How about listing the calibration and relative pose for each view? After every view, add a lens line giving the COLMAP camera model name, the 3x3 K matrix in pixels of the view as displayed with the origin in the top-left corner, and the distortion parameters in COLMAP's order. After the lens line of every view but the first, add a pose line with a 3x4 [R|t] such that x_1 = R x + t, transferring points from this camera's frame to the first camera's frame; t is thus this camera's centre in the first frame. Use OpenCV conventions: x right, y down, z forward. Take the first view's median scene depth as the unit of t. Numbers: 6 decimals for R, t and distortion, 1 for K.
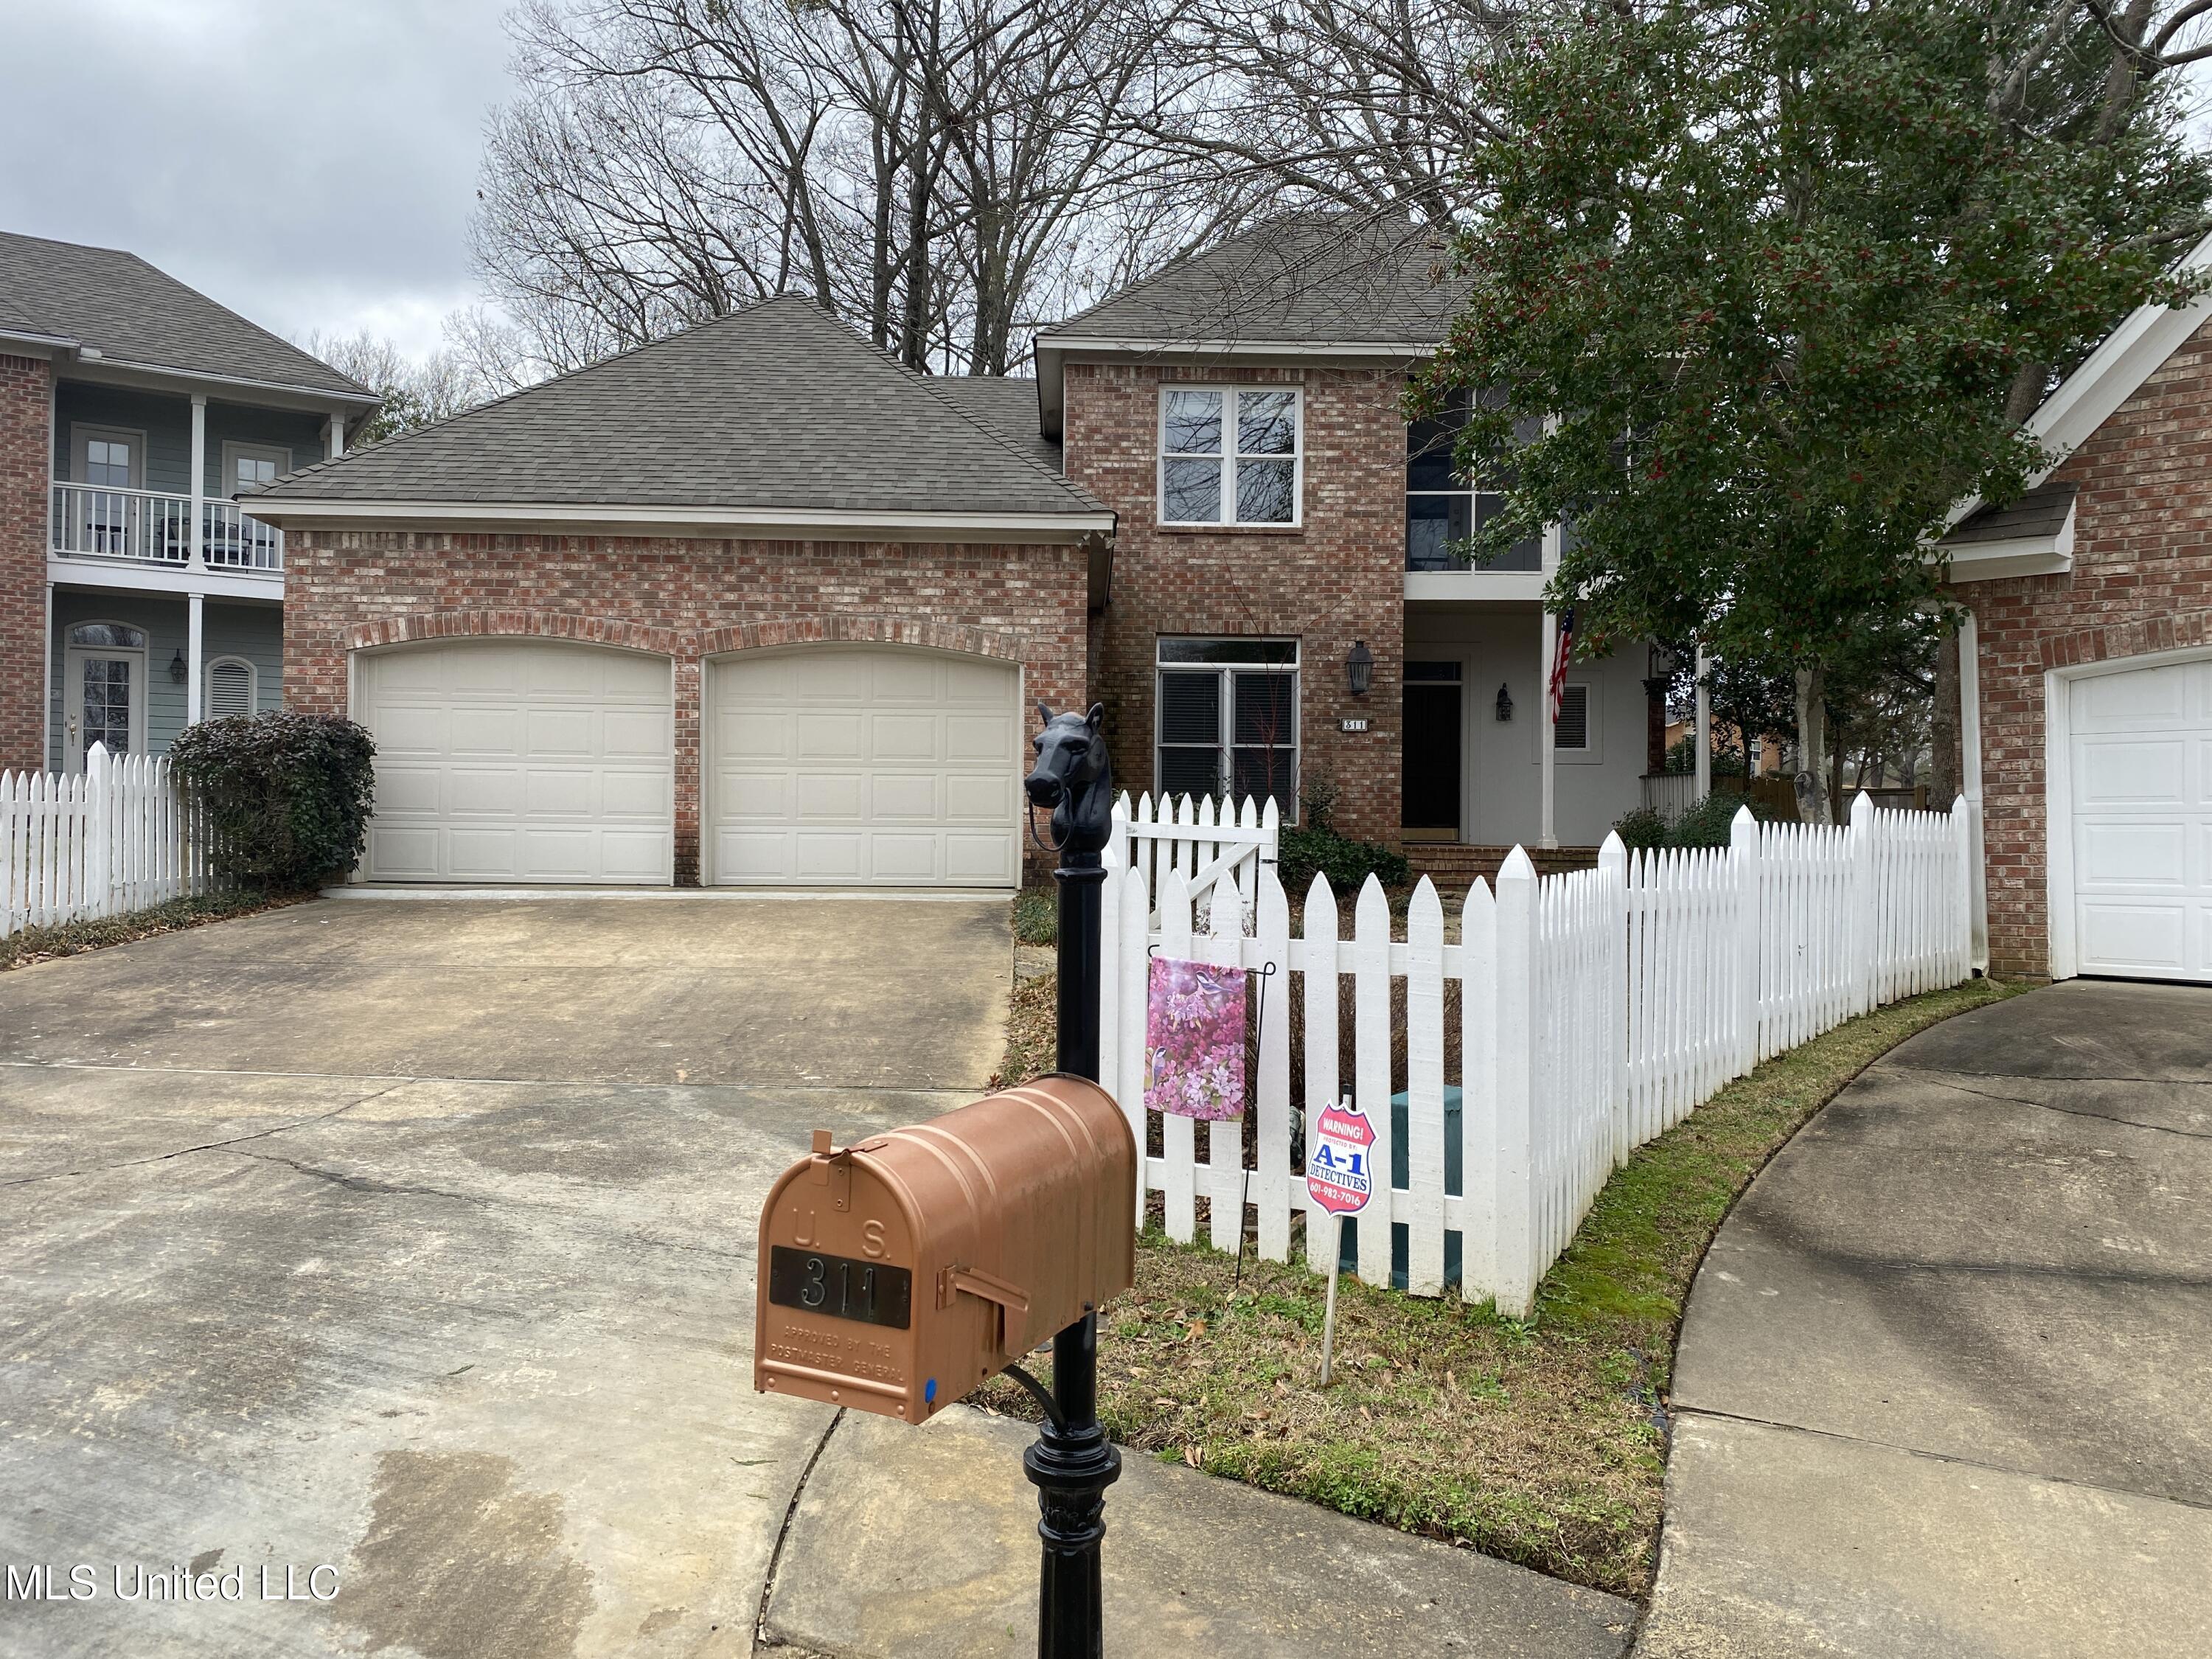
lens RADIAL K [[1673.2, 0, 1106.8], [0, 1673.2, 843.8], [0, 0, 1]] dist [-0.001079, 0.000072]
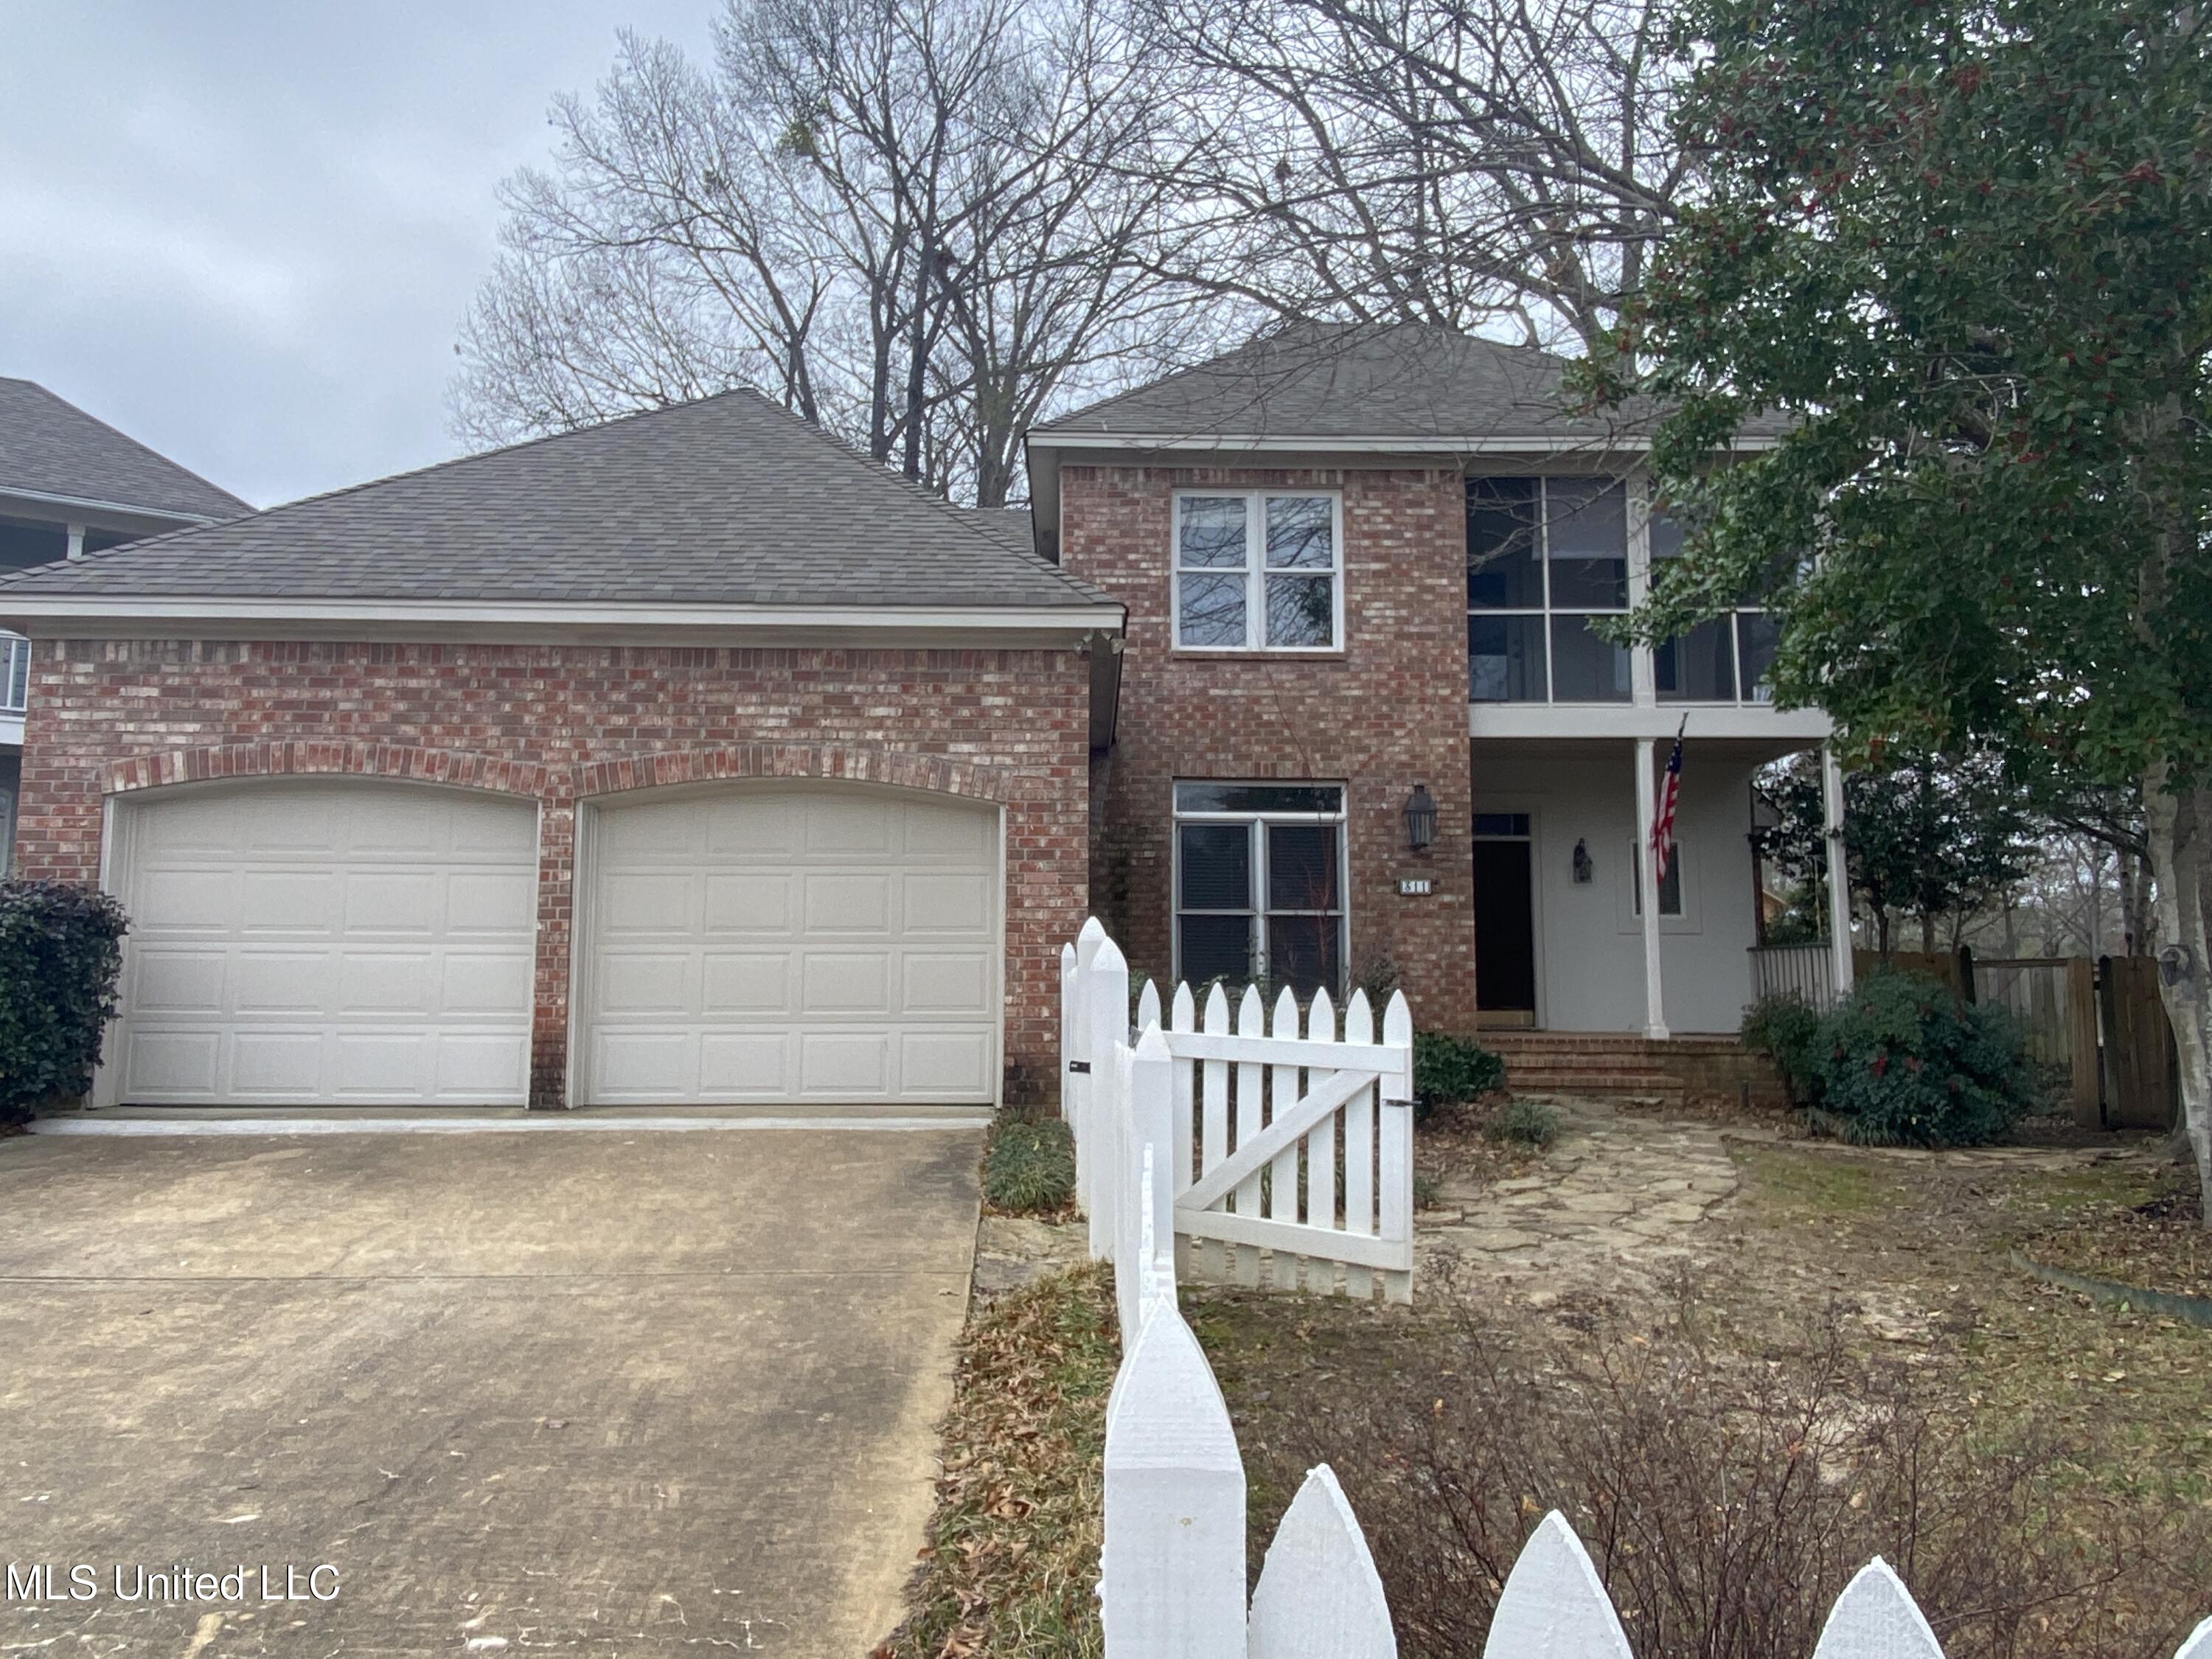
lens RADIAL K [[1538.4, 0, 1106.0], [0, 1538.4, 829.5], [0, 0, 1]] dist [0.177221, -0.238717]
pose [[0.999978, -0.006619, -0.001016, -0.003357], [0.006459, 0.993379, -0.114704, -0.015449], [0.001768, 0.114695, 0.993399, 0.293832]]
